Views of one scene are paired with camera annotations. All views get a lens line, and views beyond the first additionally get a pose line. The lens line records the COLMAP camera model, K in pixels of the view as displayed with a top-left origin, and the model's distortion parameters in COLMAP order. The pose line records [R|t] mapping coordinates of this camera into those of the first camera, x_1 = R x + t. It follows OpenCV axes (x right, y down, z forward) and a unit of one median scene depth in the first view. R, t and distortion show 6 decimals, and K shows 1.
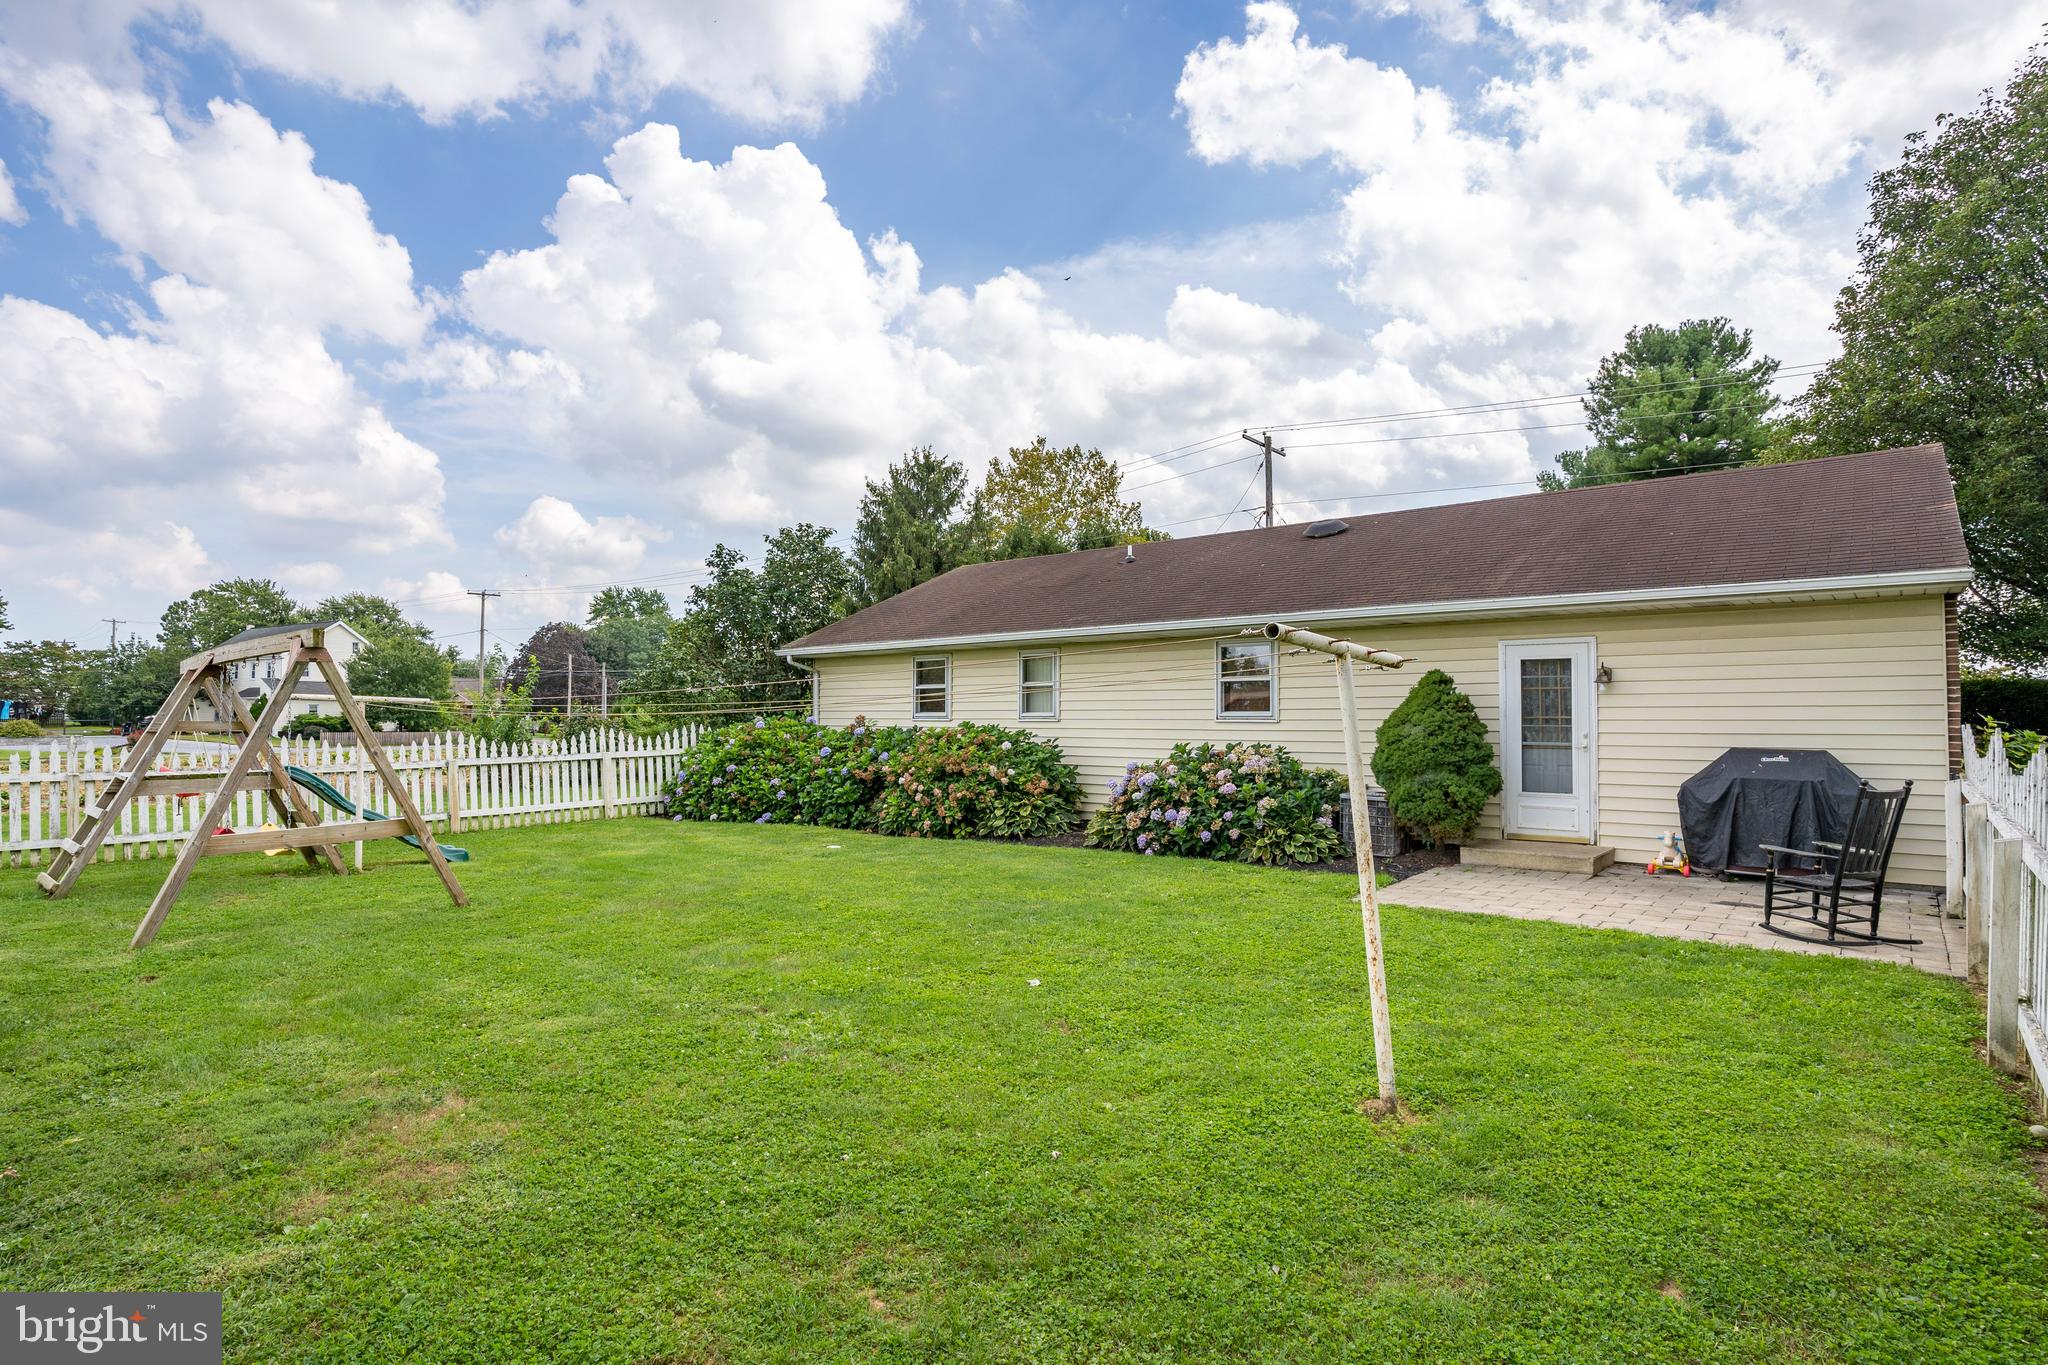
lens RADIAL K [[1035.9, 0, 1016.3], [0, 1035.9, 682.4], [0, 0, 1]] dist [-0.088832, 0.054026]
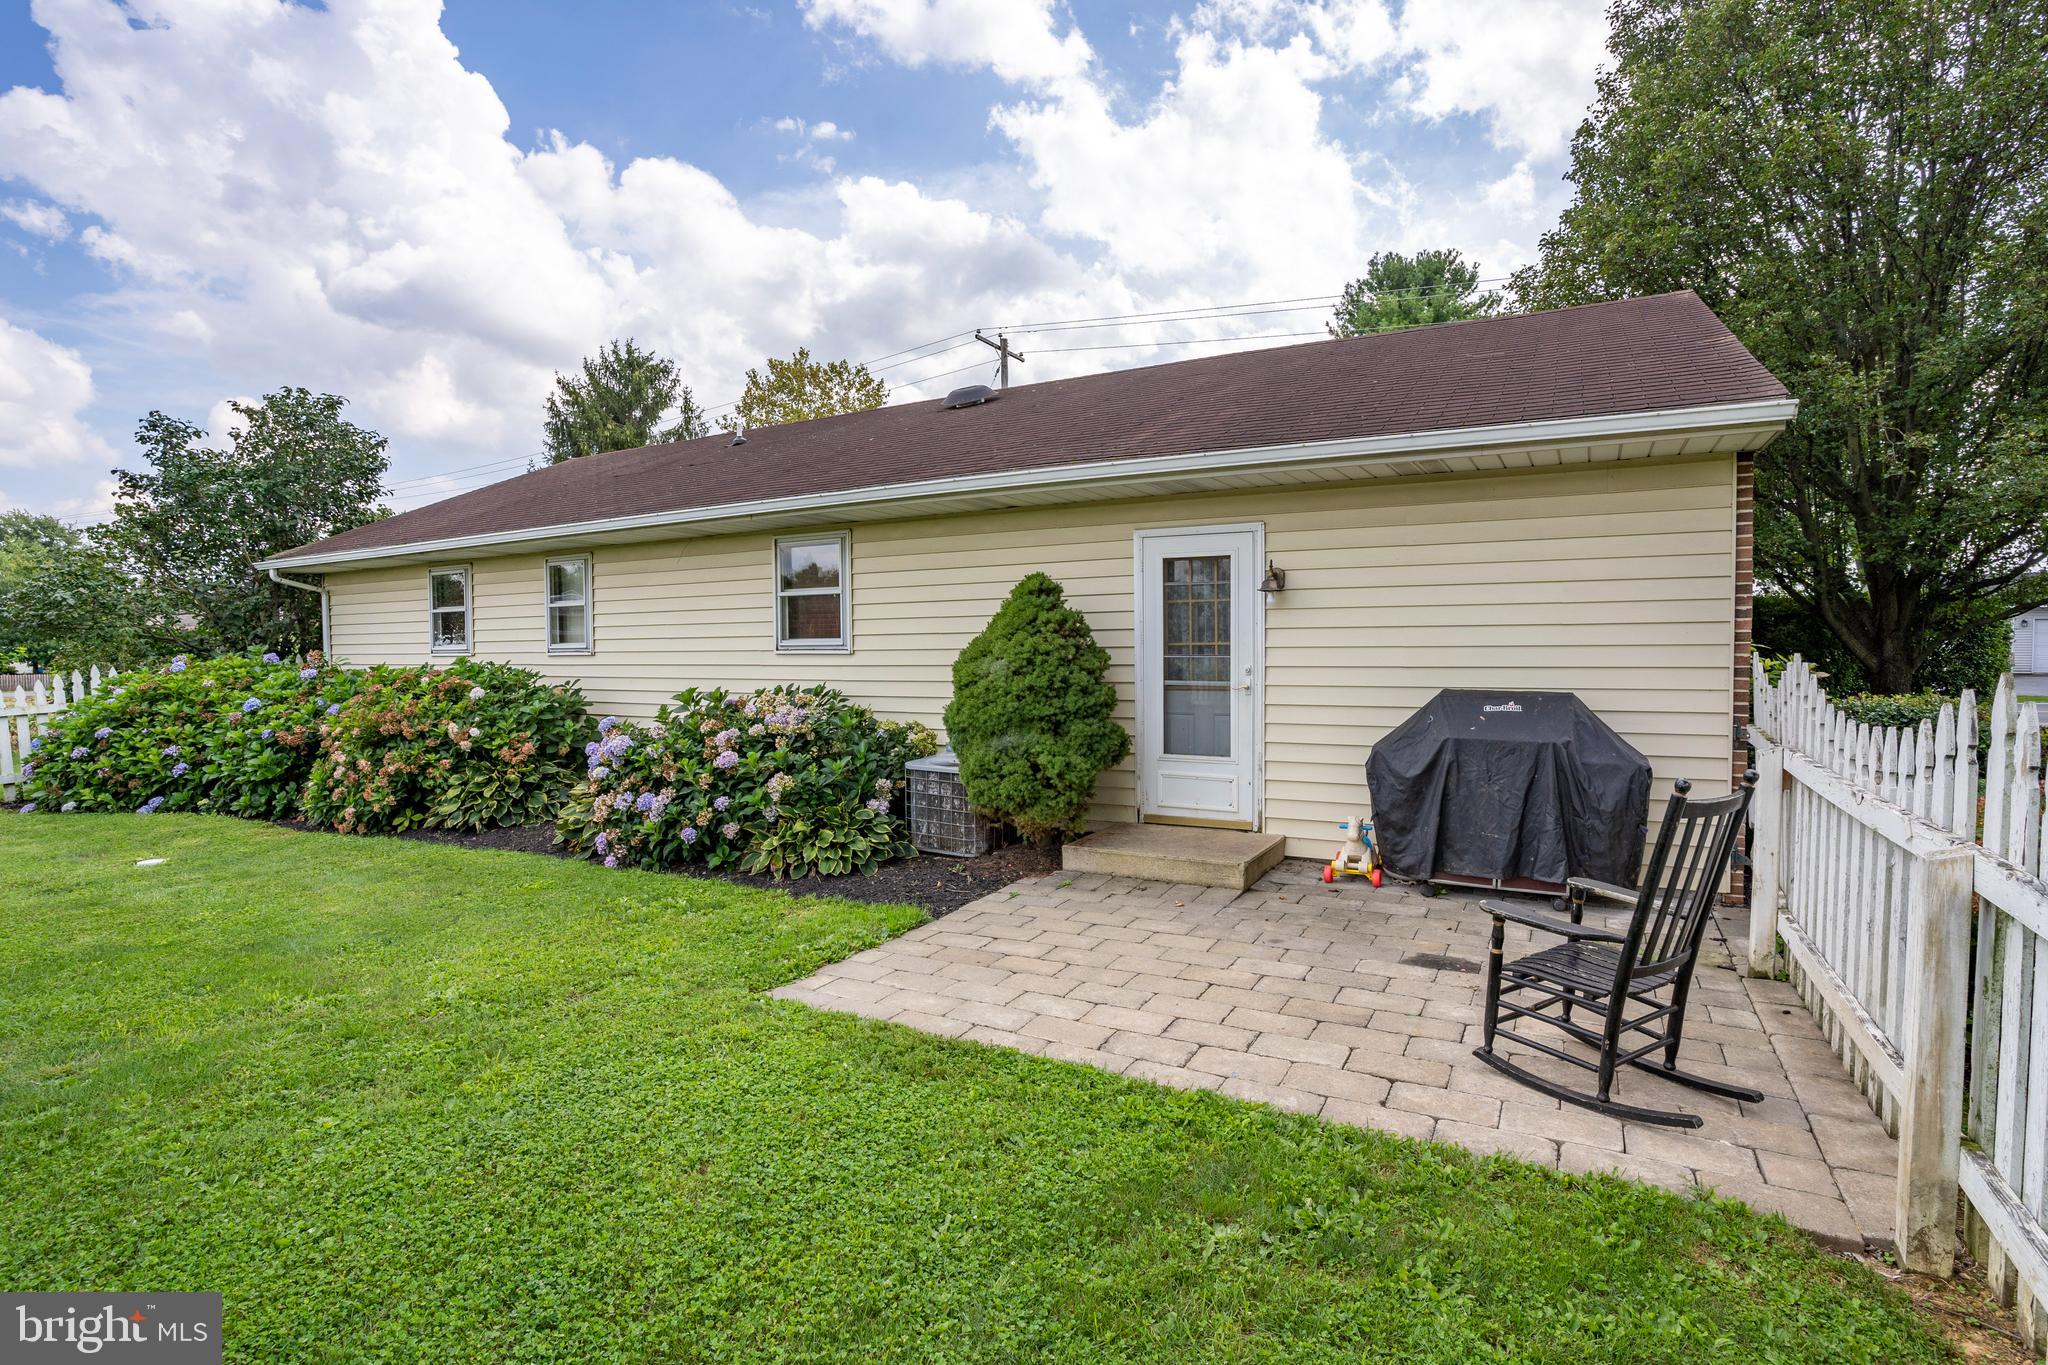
lens RADIAL K [[1001.4, 0, 1033.3], [0, 1001.4, 685.7], [0, 0, 1]] dist [-0.076712, 0.033725]
pose [[0.976691, -0.021761, 0.213544, 0.214626], [0.005204, 0.996956, 0.077790, 0.007667], [-0.214587, -0.074865, 0.973832, 0.293714]]
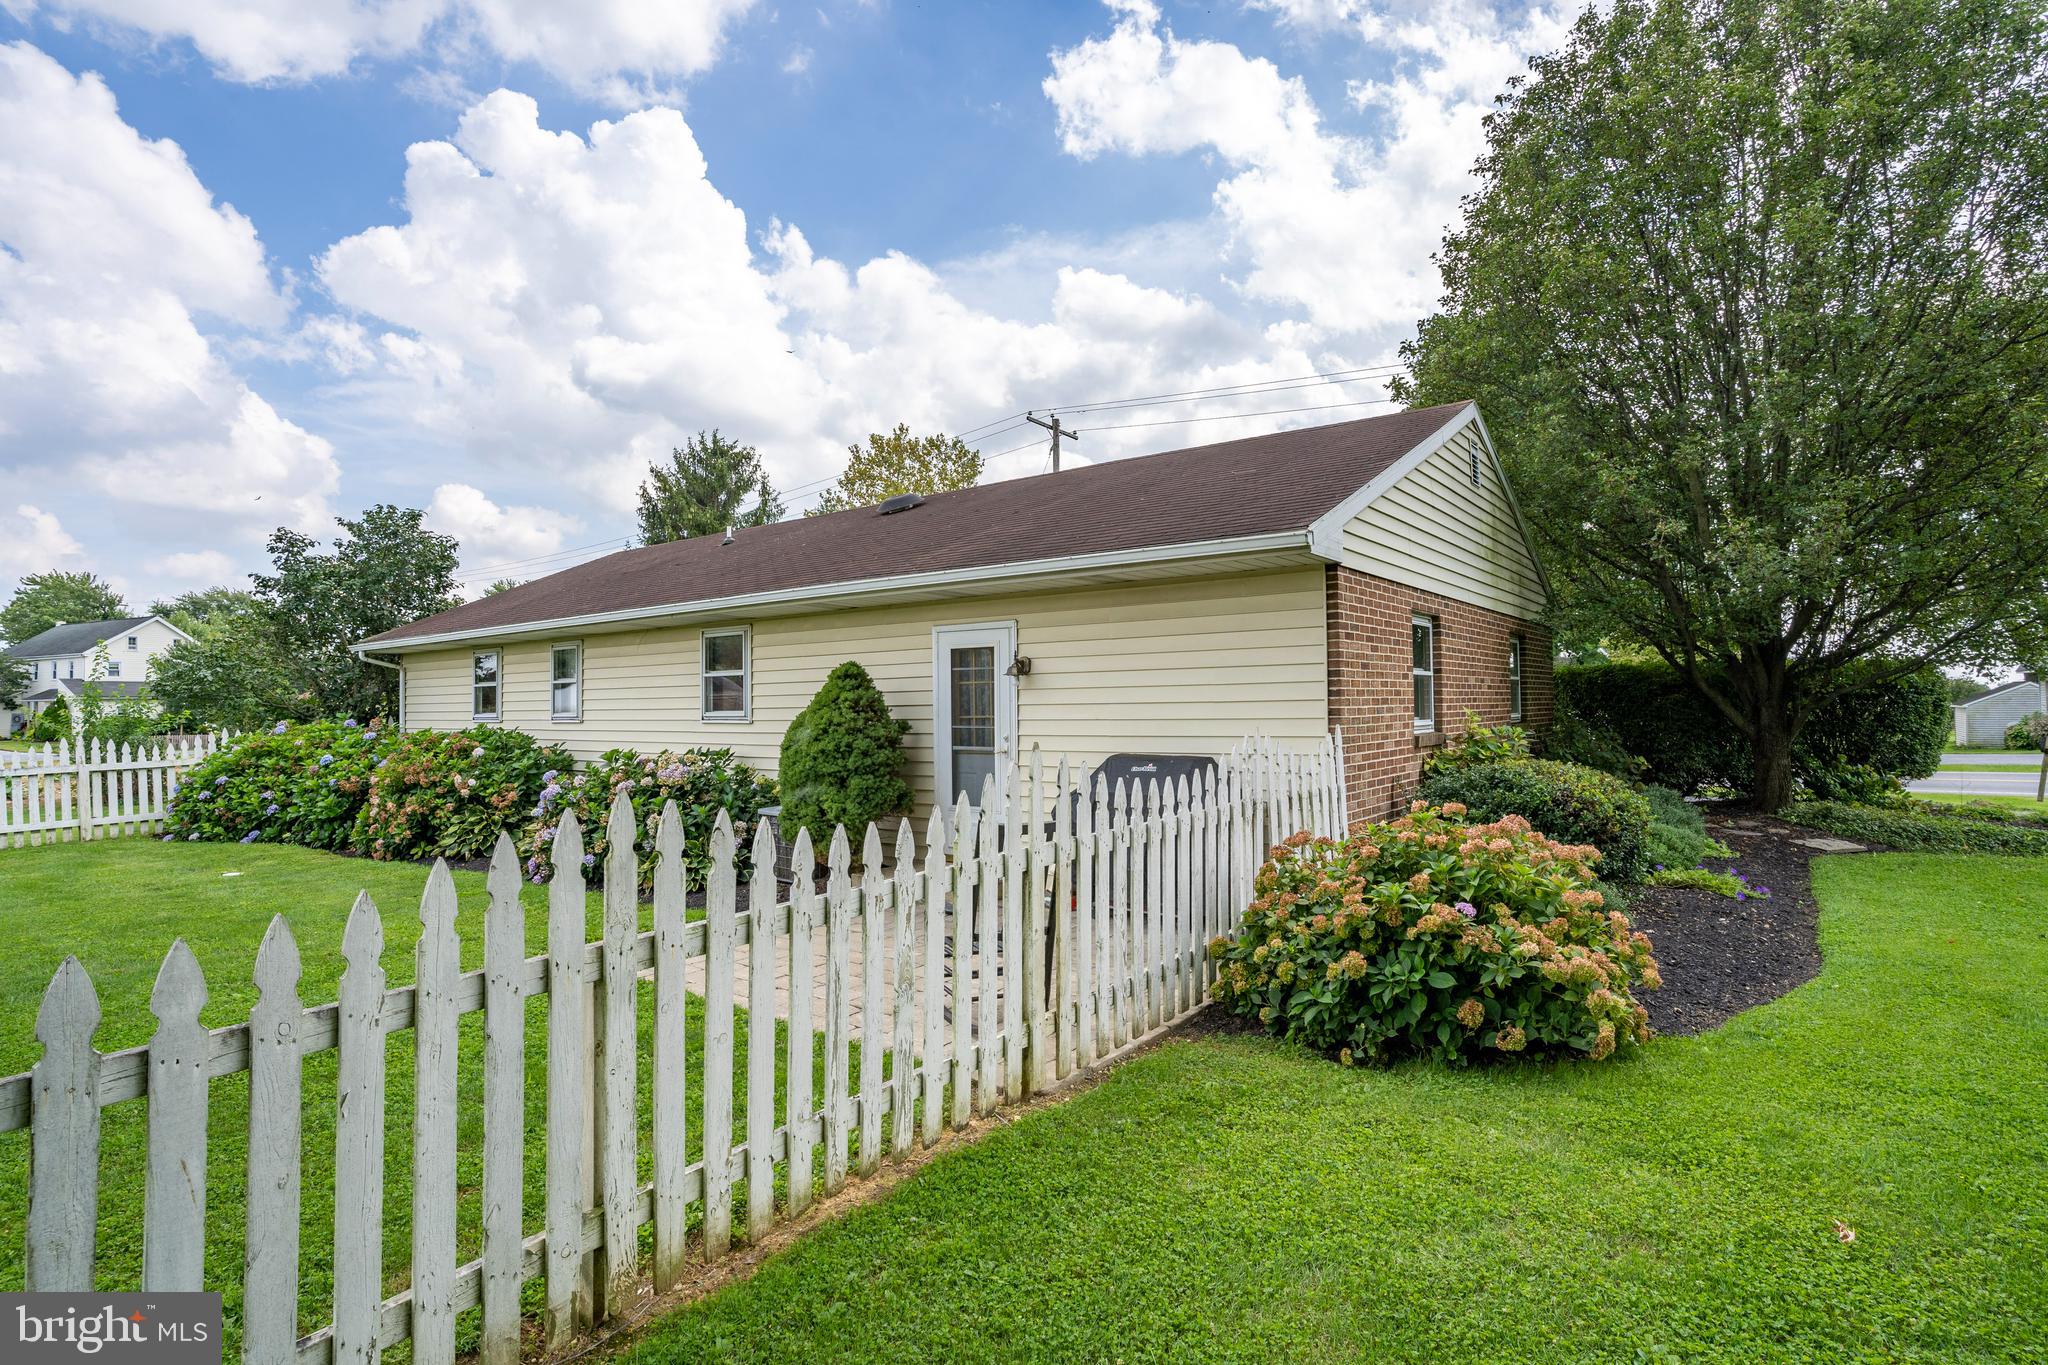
lens RADIAL K [[1030.1, 0, 1024.0], [0, 1030.1, 682.5], [0, 0, 1]] dist [-0.092302, 0.051335]
pose [[0.996281, -0.010233, 0.085557, 0.384082], [0.009523, 0.999917, 0.008709, -0.001012], [-0.085639, -0.007862, 0.996295, 0.113653]]
